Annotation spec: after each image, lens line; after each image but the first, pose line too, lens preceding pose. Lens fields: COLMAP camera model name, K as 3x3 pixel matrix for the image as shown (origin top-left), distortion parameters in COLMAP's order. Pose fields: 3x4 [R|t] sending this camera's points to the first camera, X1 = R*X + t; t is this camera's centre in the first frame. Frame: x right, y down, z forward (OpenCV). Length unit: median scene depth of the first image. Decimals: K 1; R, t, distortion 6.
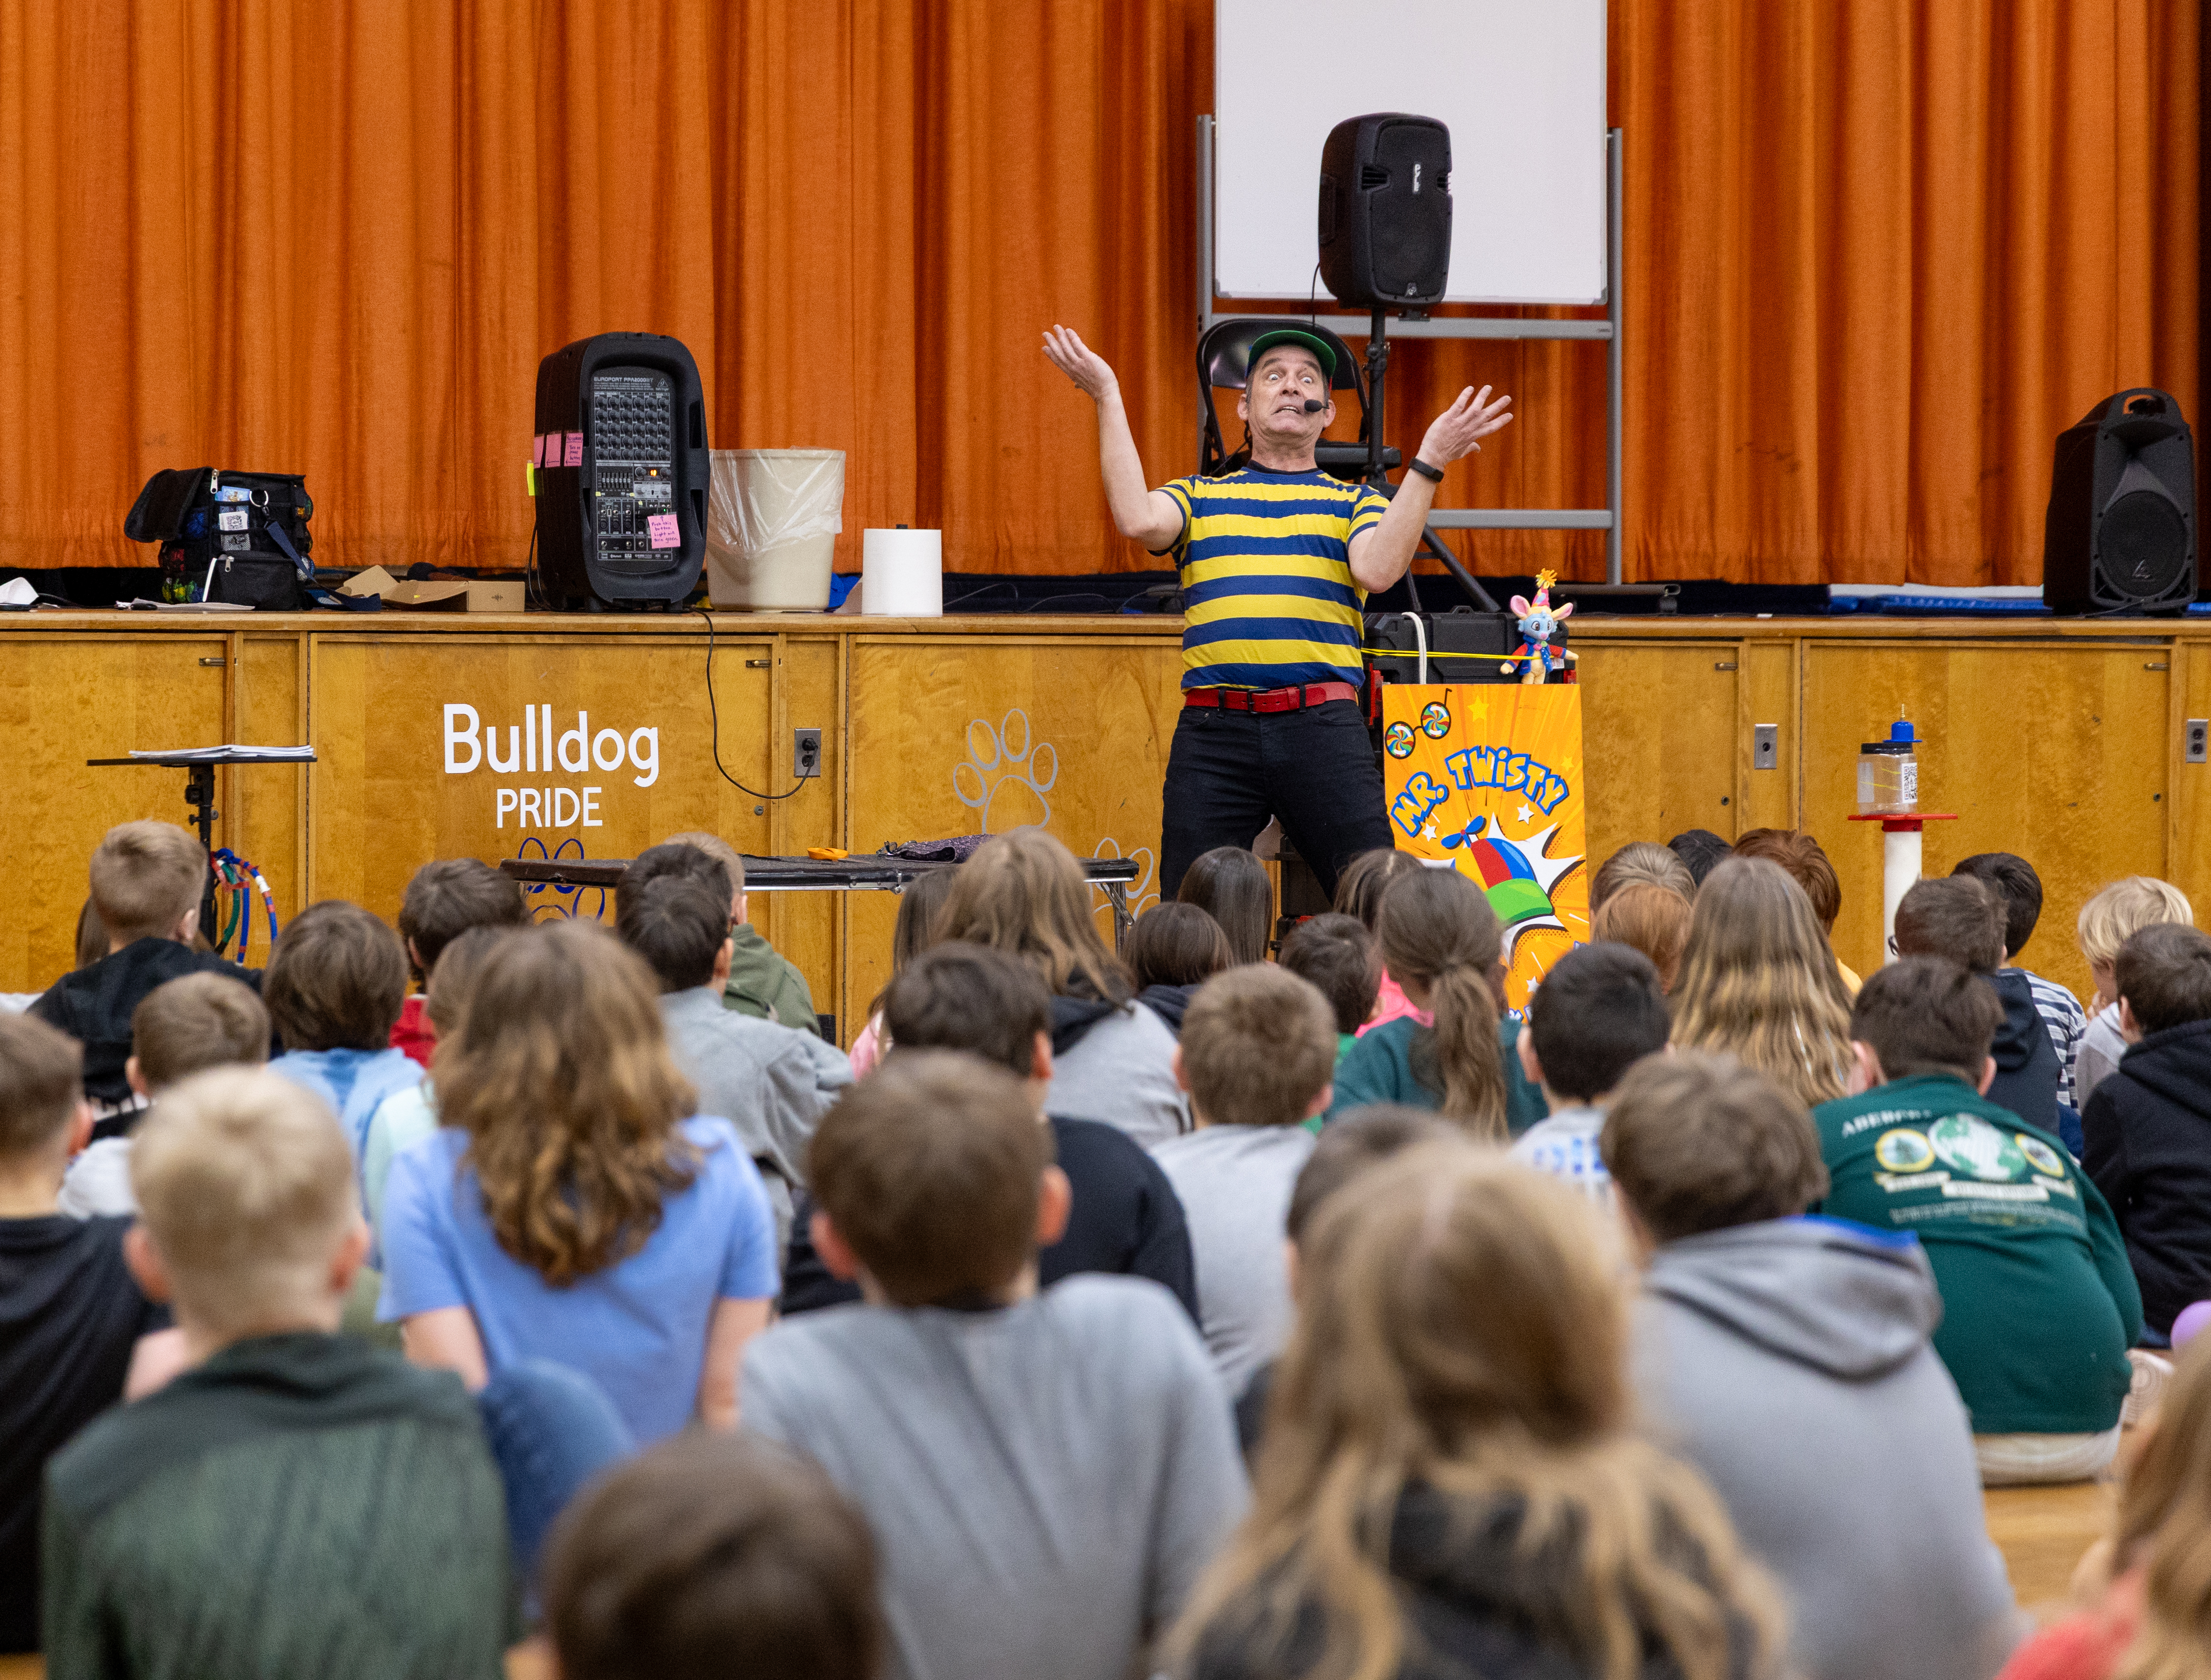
lens RADIAL K [[7572.7, 0, 1105.0], [0, 7572.7, 842.9], [0, 0, 1]] dist [0.294141, 0.000000]
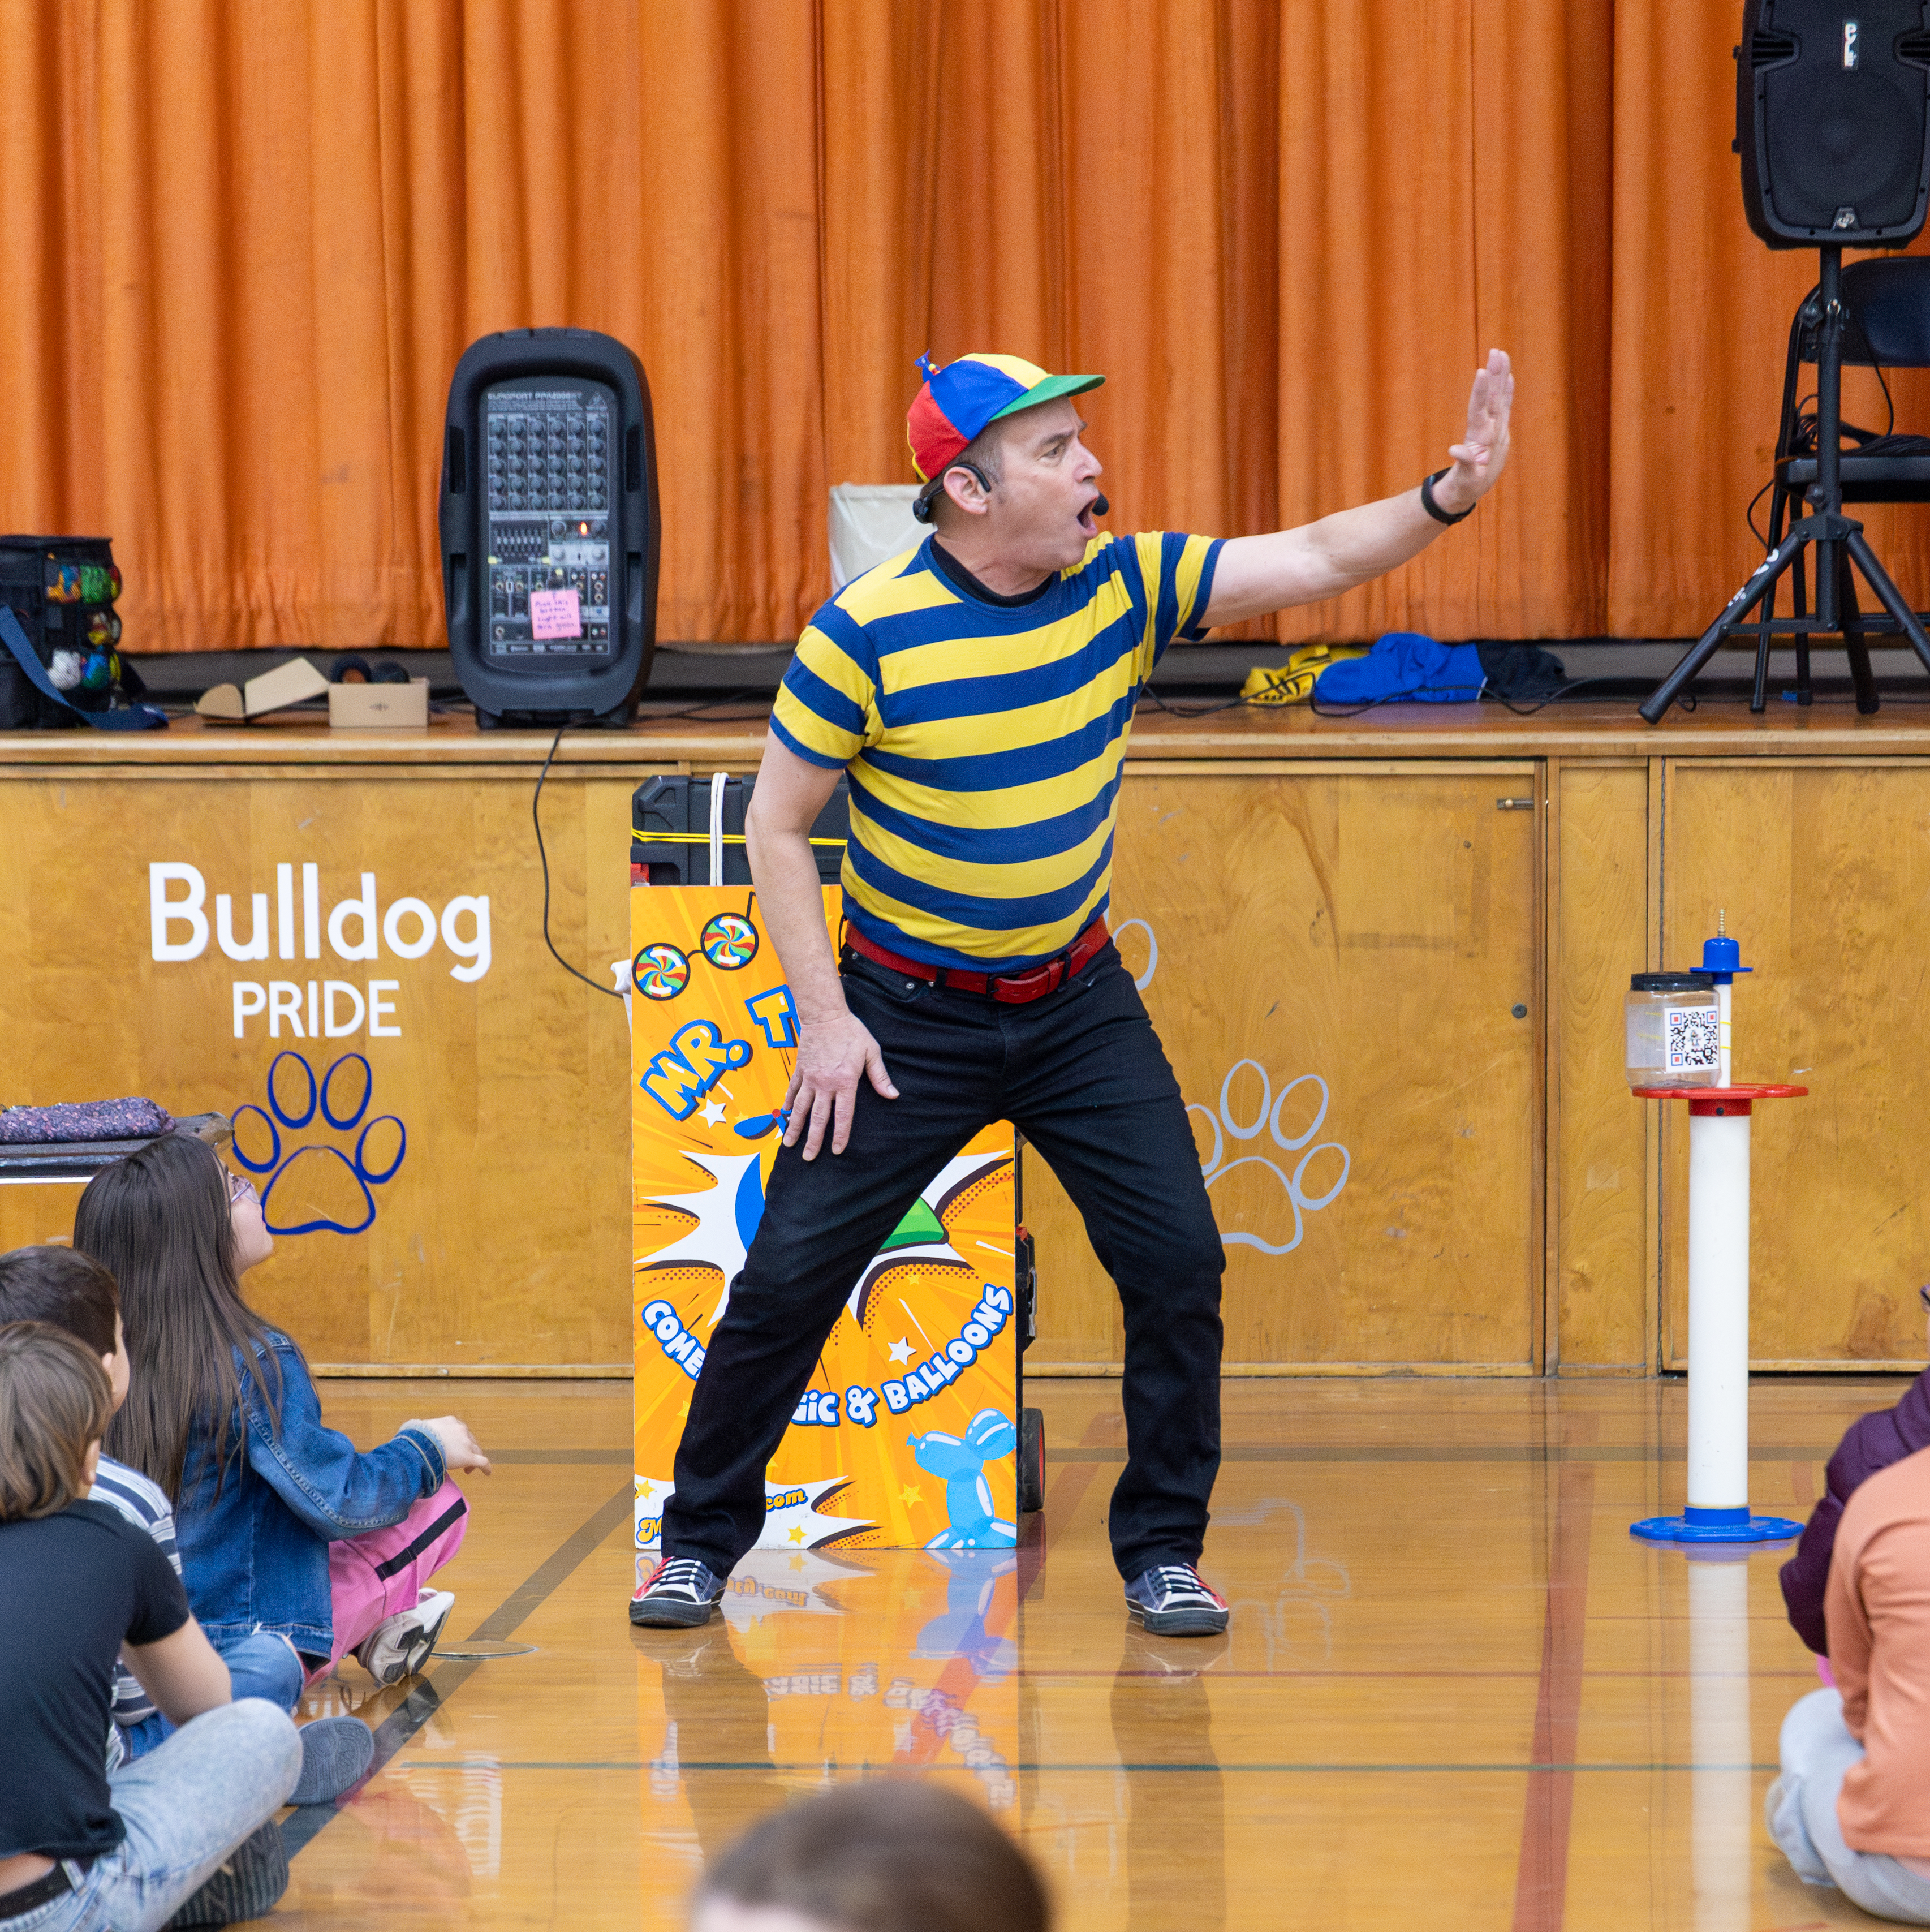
lens RADIAL K [[8907.7, 0, 966.1], [0, 8907.7, 1138.7], [0, 0, 1]] dist [0.292496, 0.000000]
pose [[0.808311, 0.033549, -0.587799, 0.465969], [-0.006605, 0.998829, 0.047926, -0.032893], [0.588718, -0.034857, 0.807586, 0.359649]]
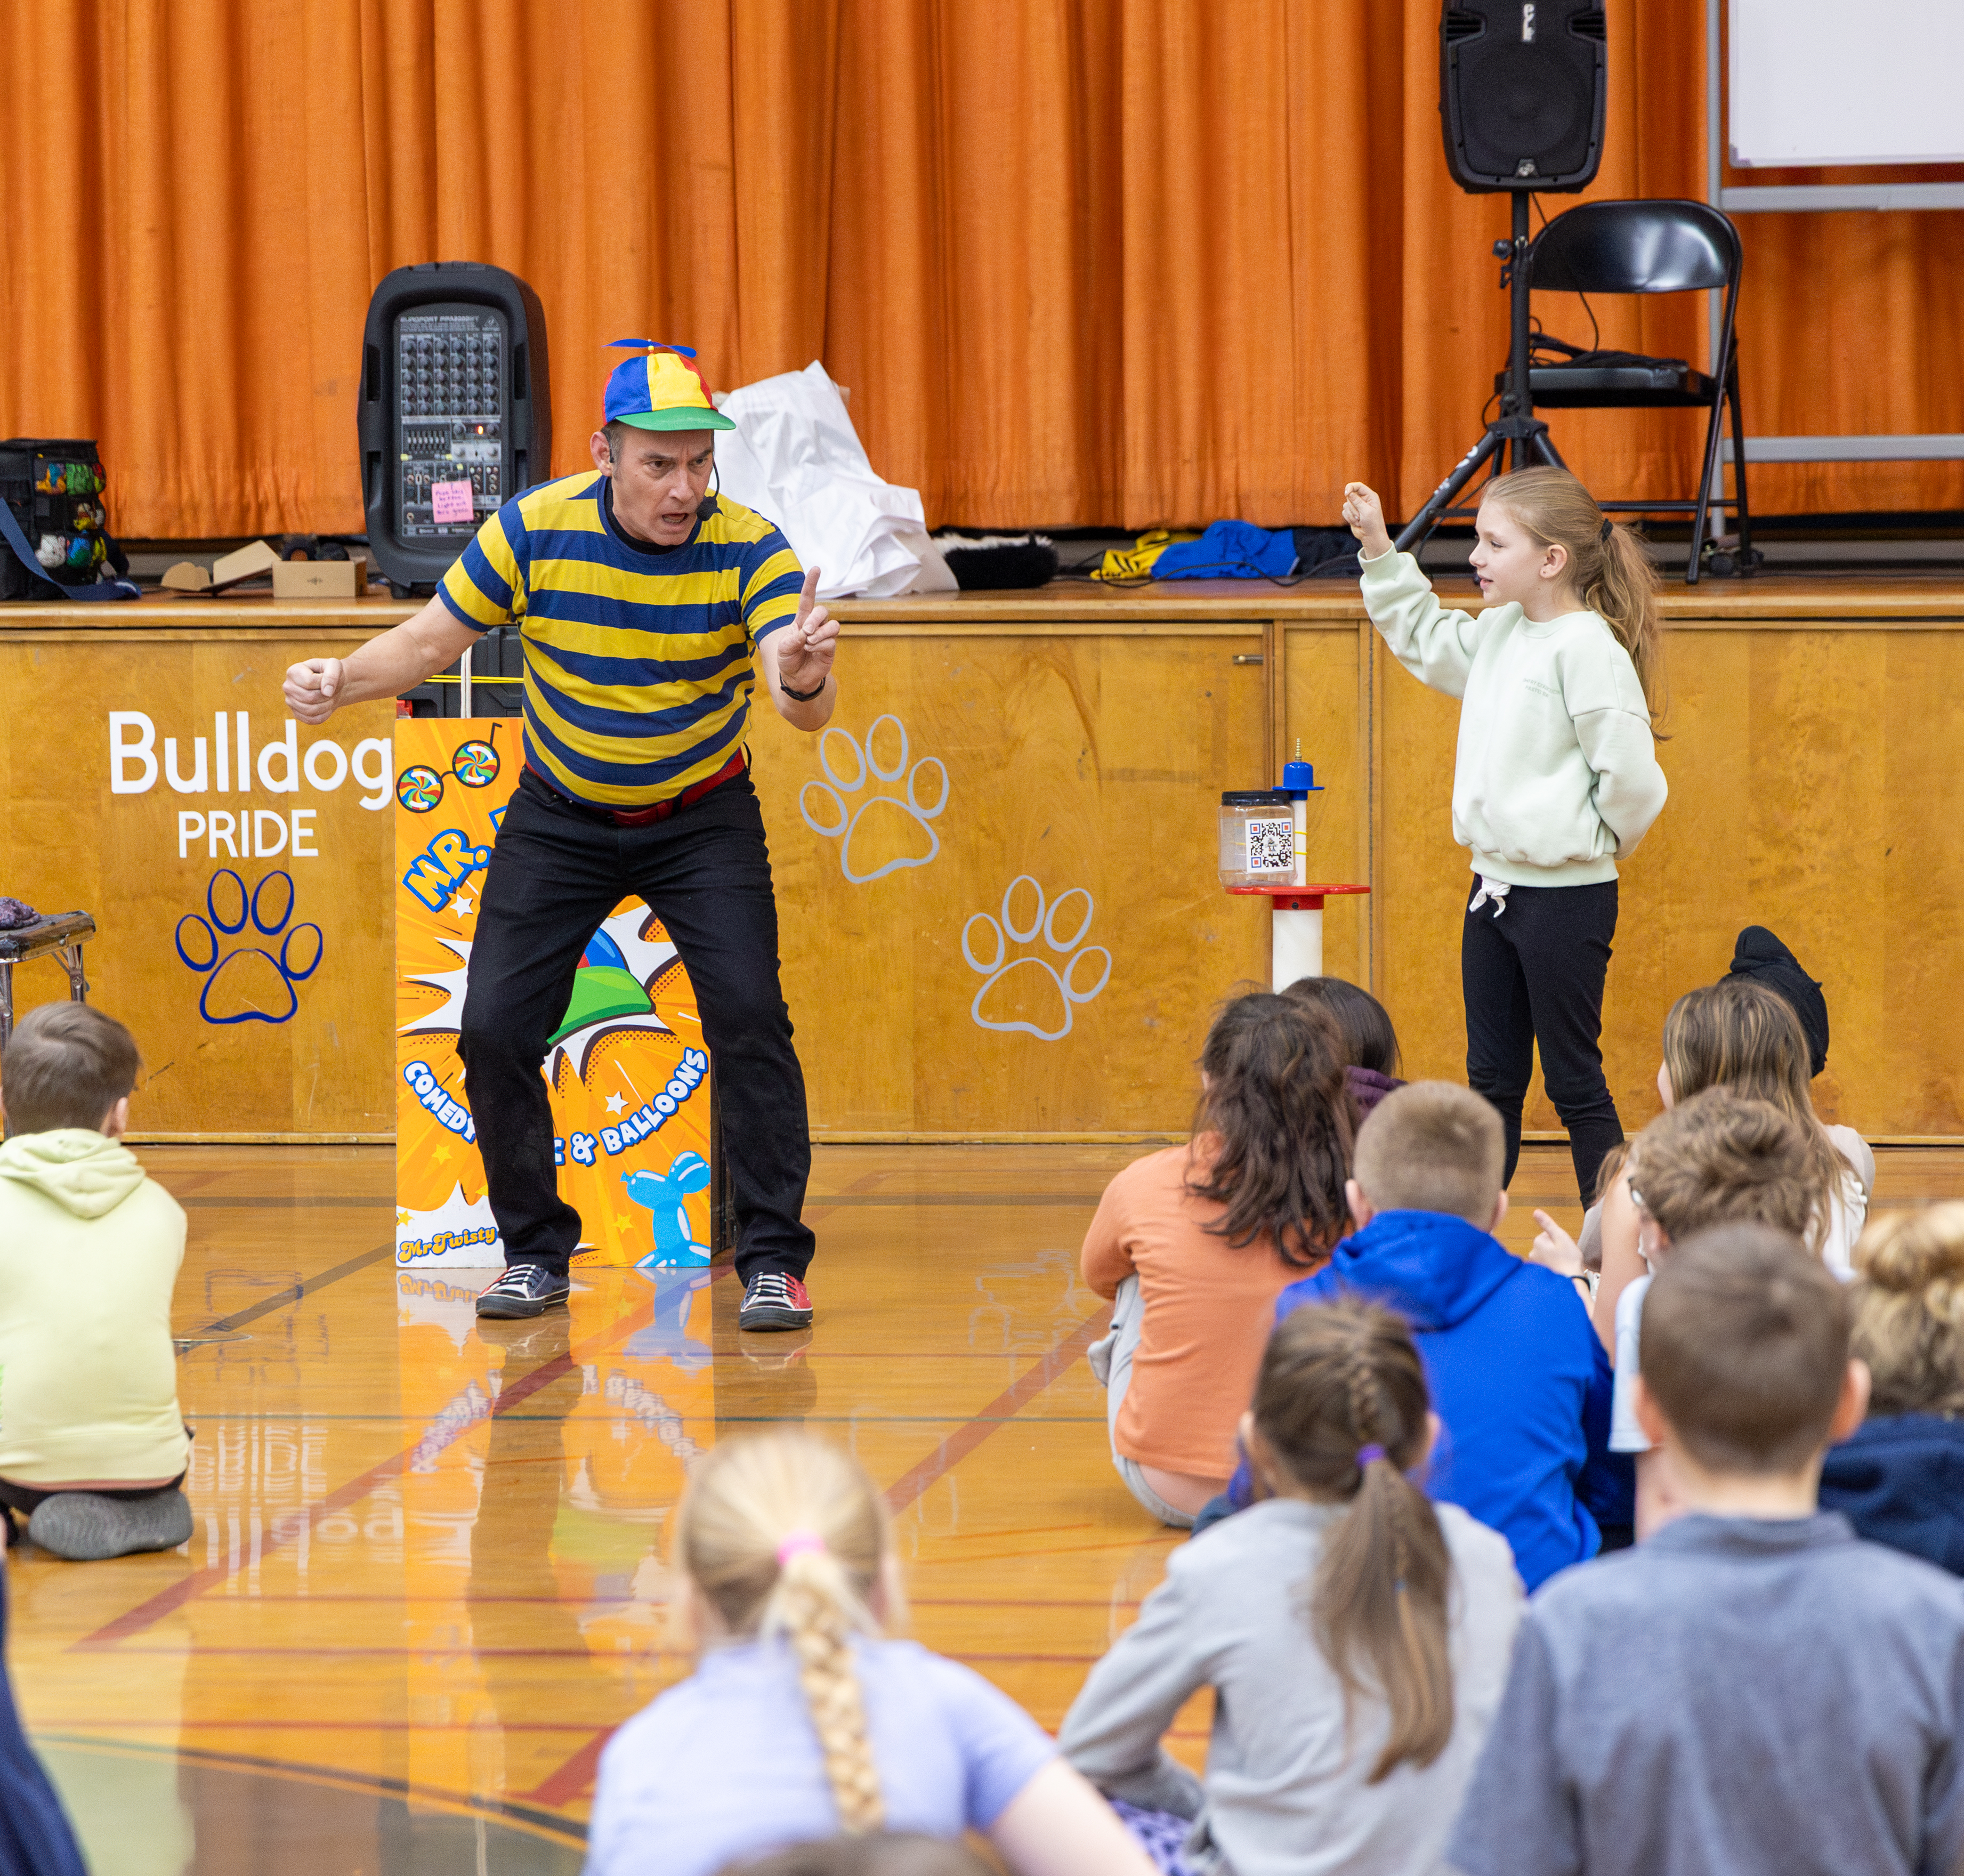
lens RADIAL K [[8368.4, 0, 1049.4], [0, 8368.4, 840.9], [0, 0, 1]] dist [0.207178, 0.000000]
pose [[0.774478, 0.019955, -0.632286, 0.584297], [-0.005207, 0.999670, 0.025172, -0.027743], [0.632580, -0.016203, 0.774326, 0.332676]]
